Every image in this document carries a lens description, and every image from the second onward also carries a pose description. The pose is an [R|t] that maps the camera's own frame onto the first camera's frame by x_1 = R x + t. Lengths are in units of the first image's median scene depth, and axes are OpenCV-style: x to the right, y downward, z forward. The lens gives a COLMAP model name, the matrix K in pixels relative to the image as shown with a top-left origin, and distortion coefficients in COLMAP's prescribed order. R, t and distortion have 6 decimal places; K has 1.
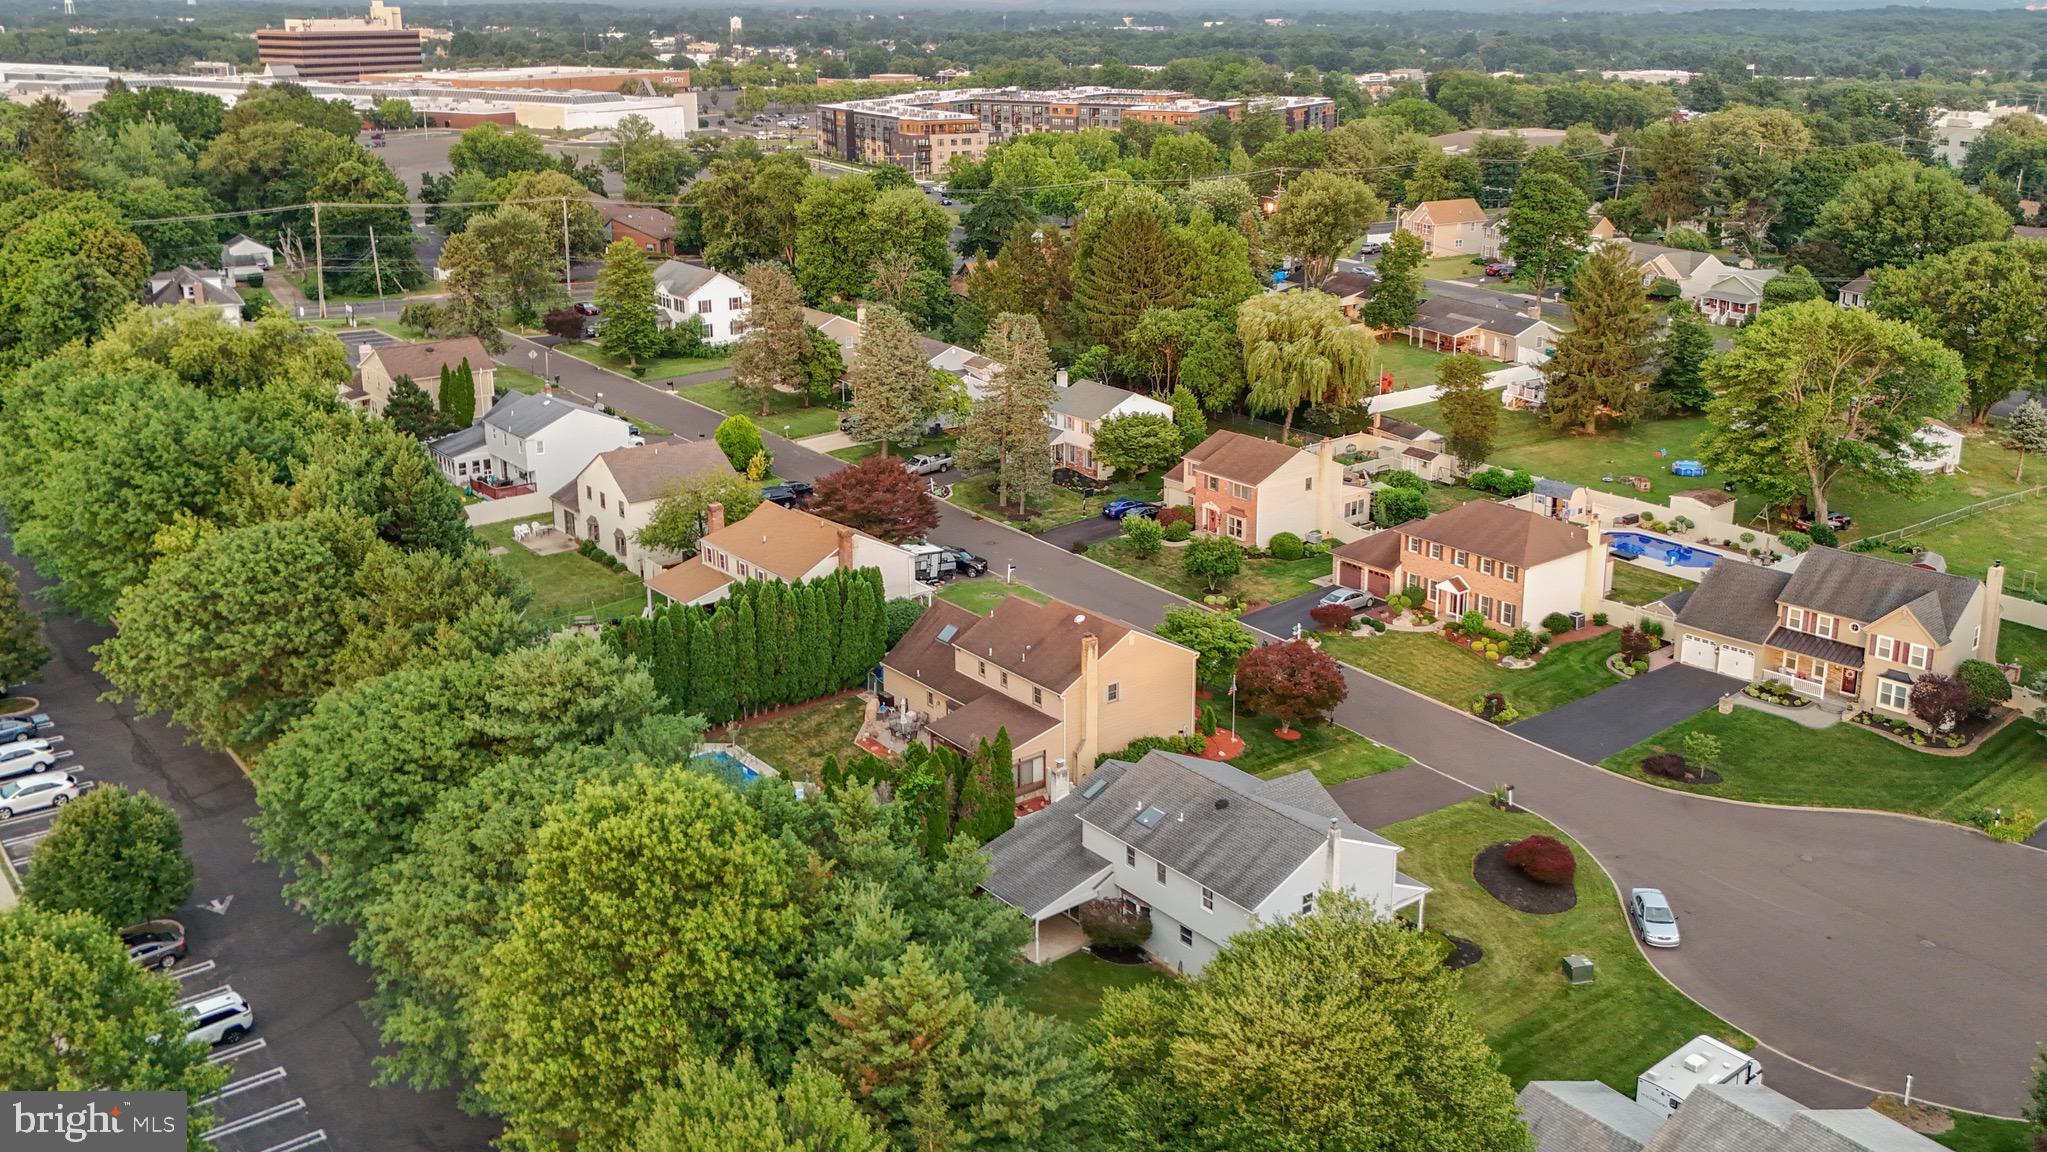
lens RADIAL K [[1731.4, 0, 1022.0], [0, 1731.4, 582.2], [0, 0, 1]] dist [0.083244, -0.055650]
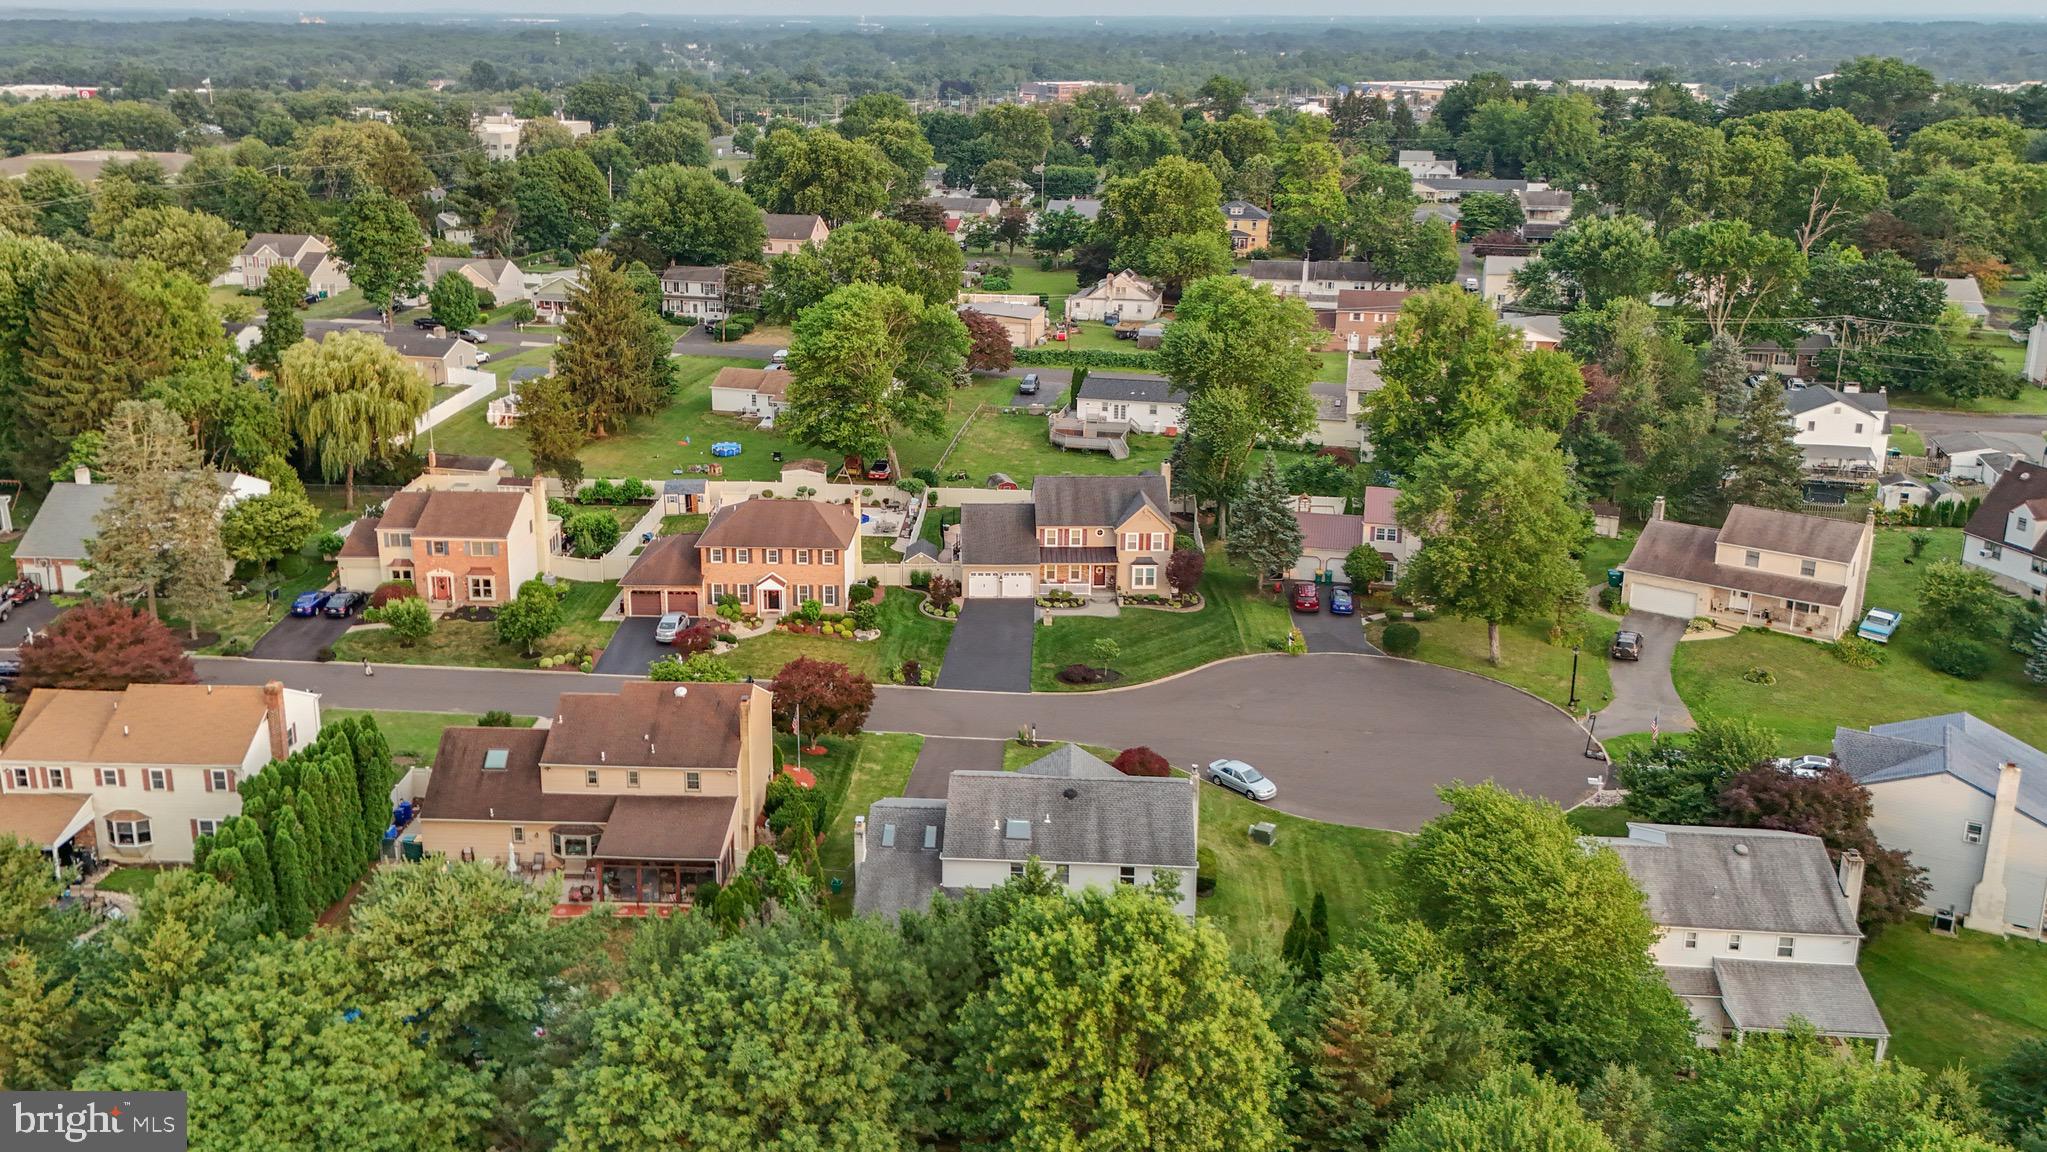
lens RADIAL K [[1731.4, 0, 960.3], [0, 1731.4, 601.2], [0, 0, 1]] dist [0.083244, -0.055650]
pose [[0.662417, -0.239597, 0.709786, -0.447015], [0.237543, 0.965760, 0.104314, -0.074523], [-0.710476, 0.099506, 0.696650, 0.219852]]
